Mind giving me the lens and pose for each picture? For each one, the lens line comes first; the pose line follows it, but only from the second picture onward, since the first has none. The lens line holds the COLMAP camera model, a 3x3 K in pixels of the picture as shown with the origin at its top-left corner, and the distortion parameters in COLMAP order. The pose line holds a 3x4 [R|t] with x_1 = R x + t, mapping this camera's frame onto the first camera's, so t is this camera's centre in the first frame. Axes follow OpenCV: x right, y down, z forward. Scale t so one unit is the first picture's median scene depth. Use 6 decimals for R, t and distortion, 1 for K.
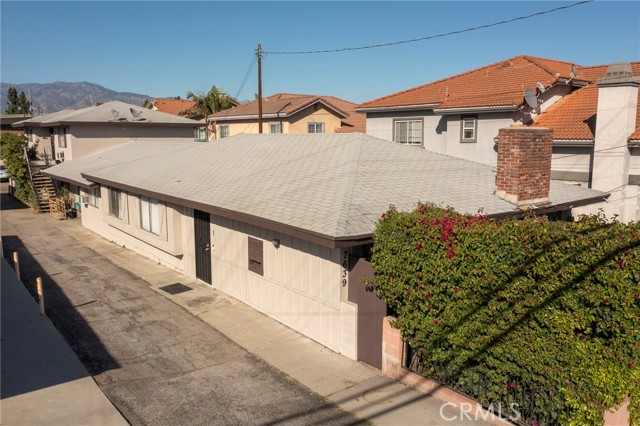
lens RADIAL K [[526.8, 0, 318.5], [0, 526.8, 214.4], [0, 0, 1]] dist [-0.002979, -0.005201]
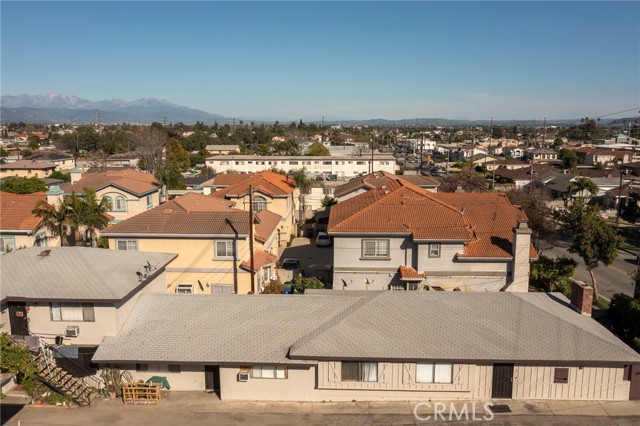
lens RADIAL K [[526.8, 0, 319.6], [0, 526.8, 212.1], [0, 0, 1]] dist [-0.002979, -0.005201]
pose [[0.620081, -0.146182, 0.770798, -1.577996], [0.117350, 0.988717, 0.093106, -0.618005], [-0.775711, 0.032720, 0.630239, 0.273398]]
